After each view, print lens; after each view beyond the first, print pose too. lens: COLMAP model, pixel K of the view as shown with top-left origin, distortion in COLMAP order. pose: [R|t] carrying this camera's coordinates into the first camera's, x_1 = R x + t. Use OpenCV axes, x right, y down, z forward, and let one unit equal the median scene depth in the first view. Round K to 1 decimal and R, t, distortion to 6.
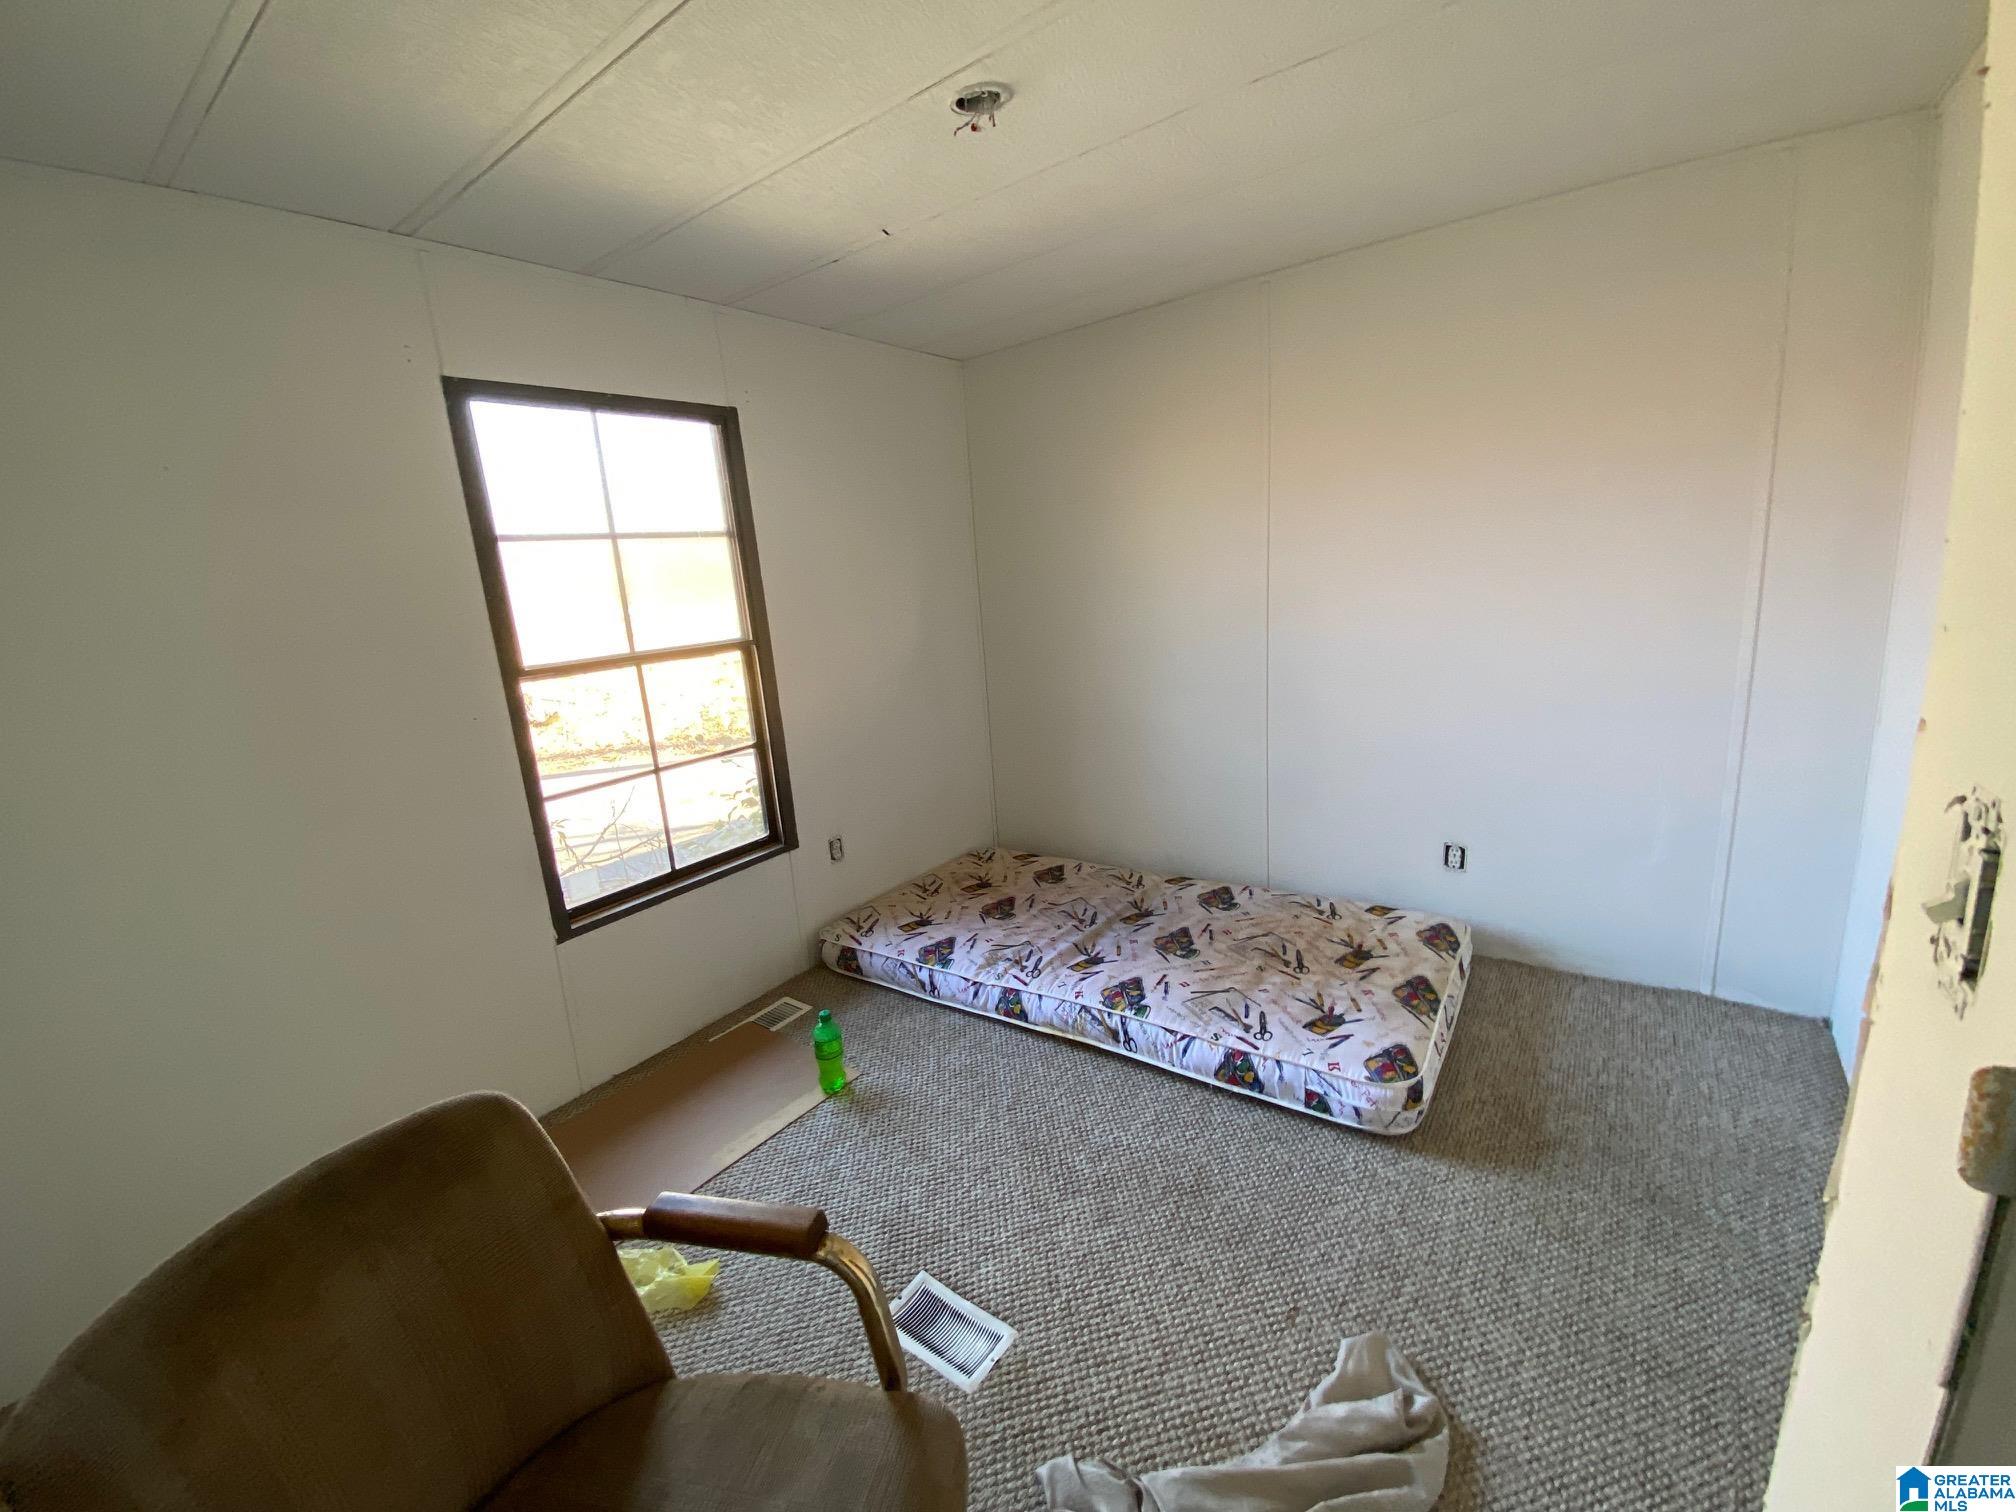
lens RADIAL K [[812.6, 0, 1008.0], [0, 812.6, 756.0], [0, 0, 1]] dist [-0.000183, -0.010548]
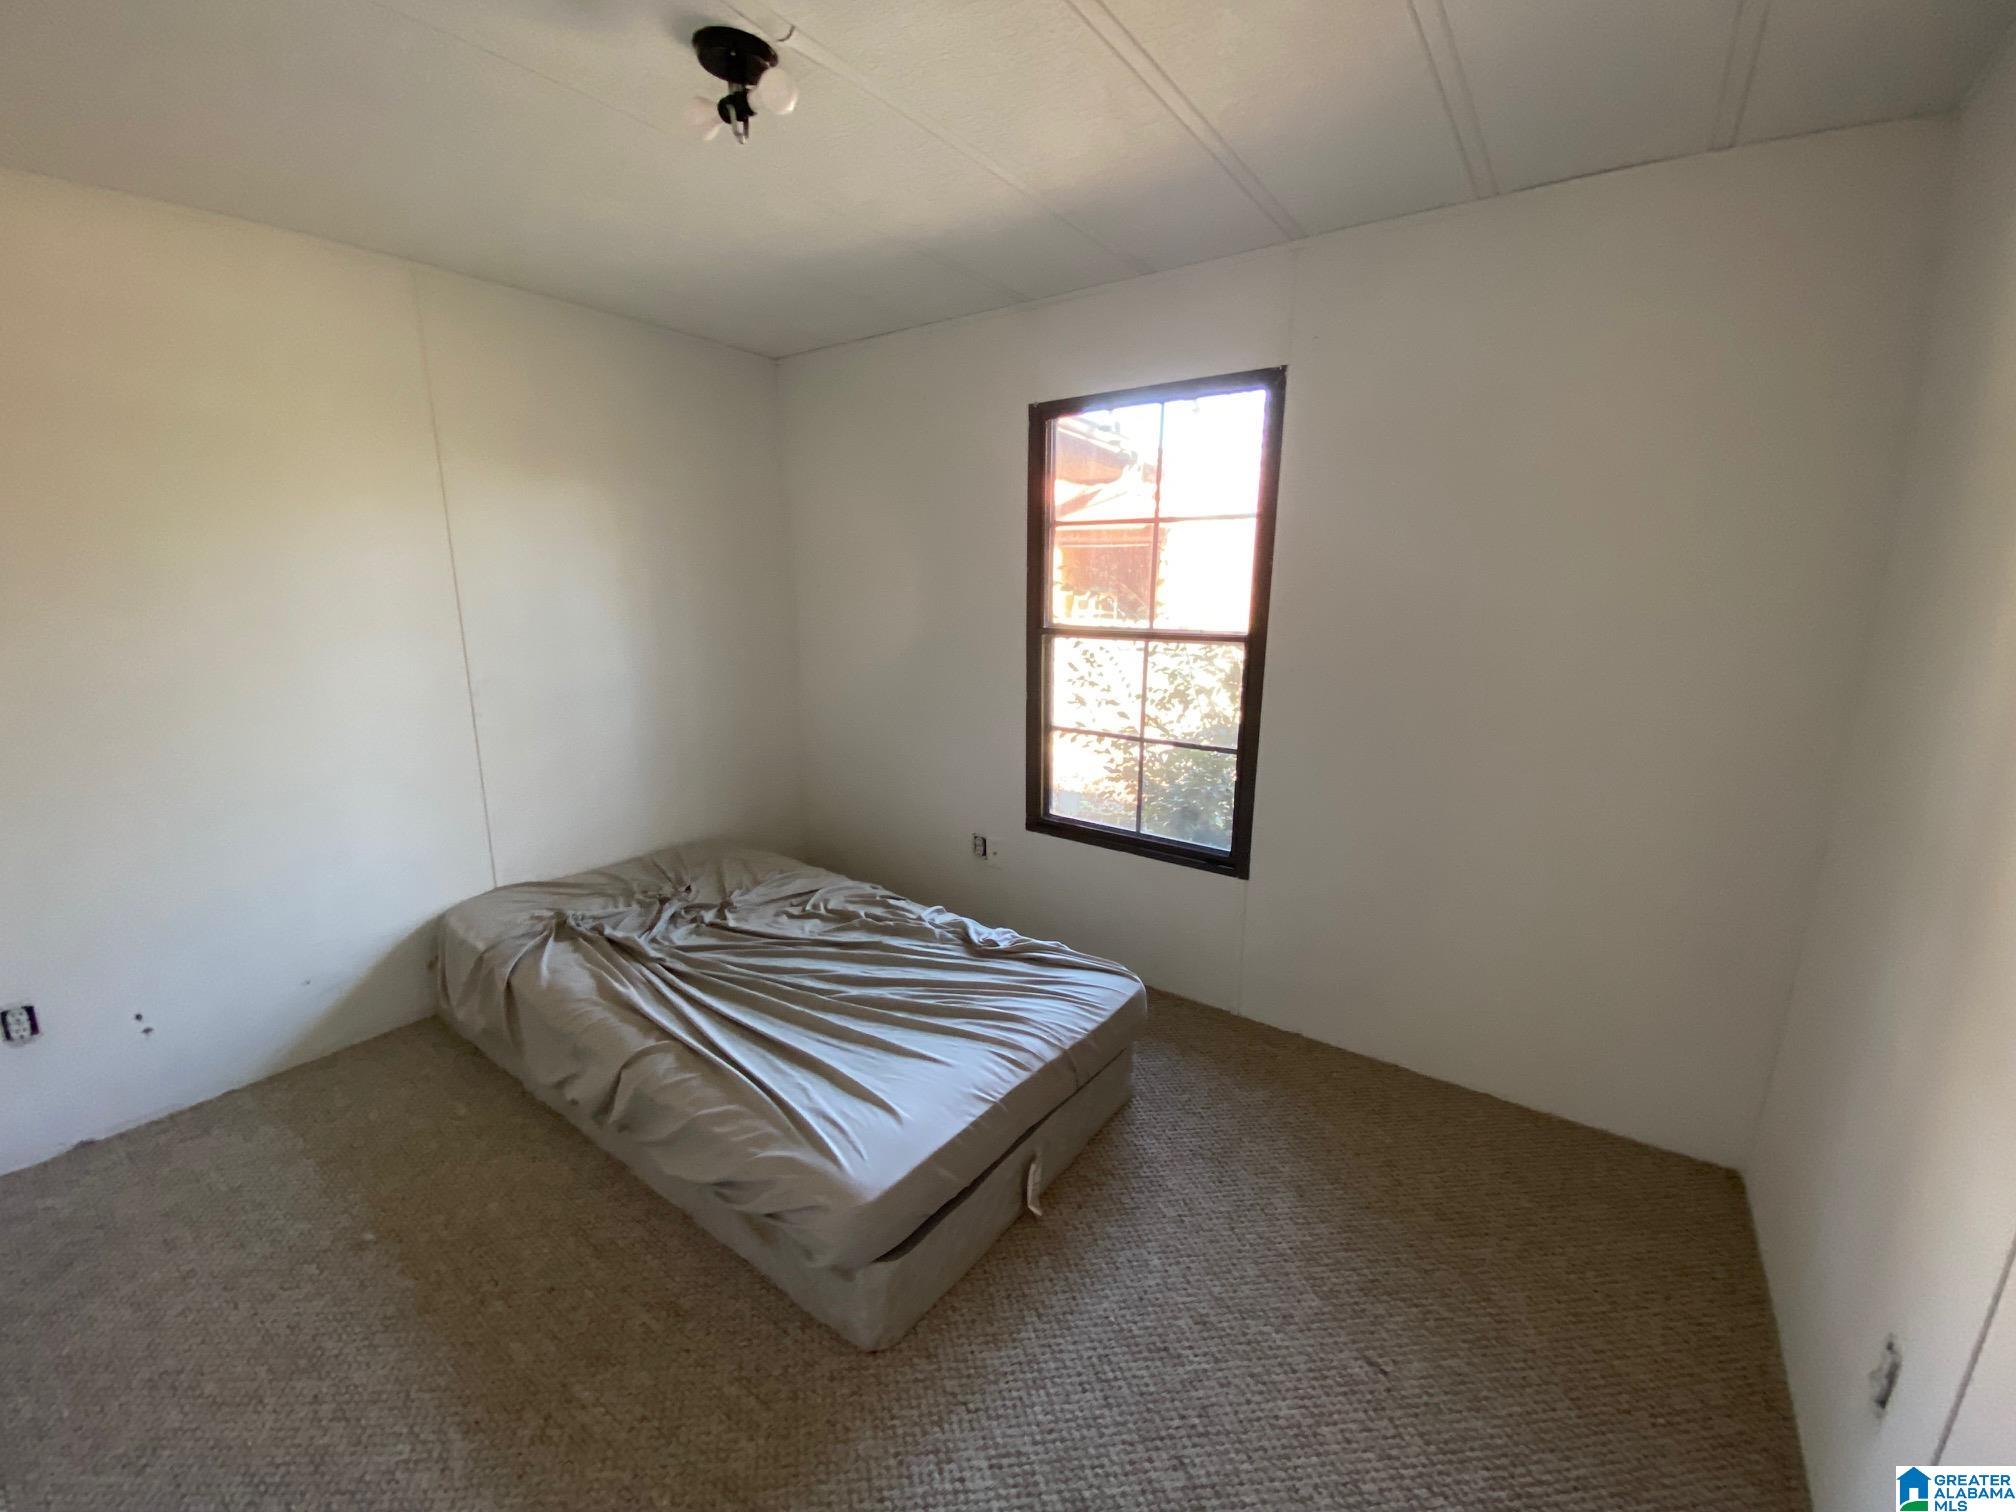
lens RADIAL K [[801.3, 0, 1008.0], [0, 801.3, 756.0], [0, 0, 1]] dist [0.044184, -0.035052]
pose [[0.010192, 0.296437, -0.954998, 0.620199], [-0.232382, 0.929602, 0.286074, -0.234387], [0.972571, 0.219009, 0.078361, 0.772522]]
